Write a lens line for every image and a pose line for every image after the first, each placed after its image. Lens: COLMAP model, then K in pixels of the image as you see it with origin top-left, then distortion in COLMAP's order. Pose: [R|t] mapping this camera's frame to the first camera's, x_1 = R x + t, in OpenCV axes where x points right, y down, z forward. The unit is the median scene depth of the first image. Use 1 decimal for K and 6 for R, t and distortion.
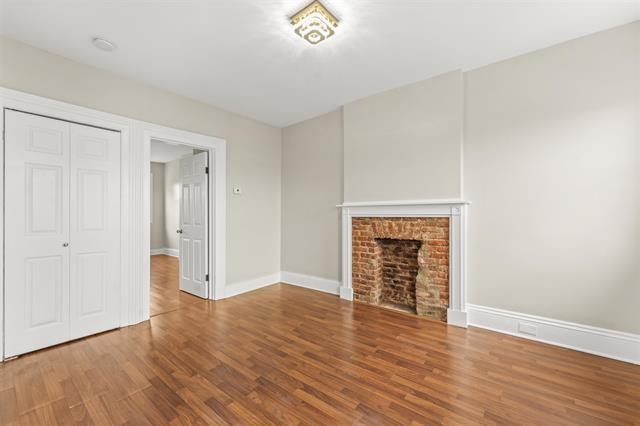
lens RADIAL K [[256.0, 0, 319.4], [0, 256.0, 211.2], [0, 0, 1]] dist [0.001187, 0.000014]
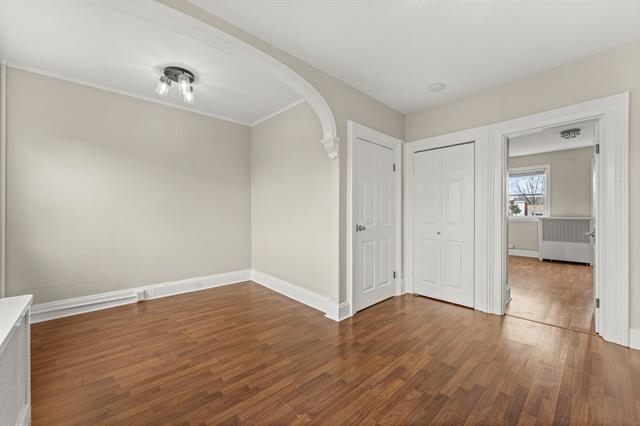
lens RADIAL K [[256.0, 0, 319.4], [0, 256.0, 211.2], [0, 0, 1]] dist [0.001187, 0.000014]
pose [[-0.144175, -0.000201, -0.989552, 0.599485], [0.010439, 0.999944, -0.001724, 0.004489], [0.989497, -0.010578, -0.144165, 0.592060]]
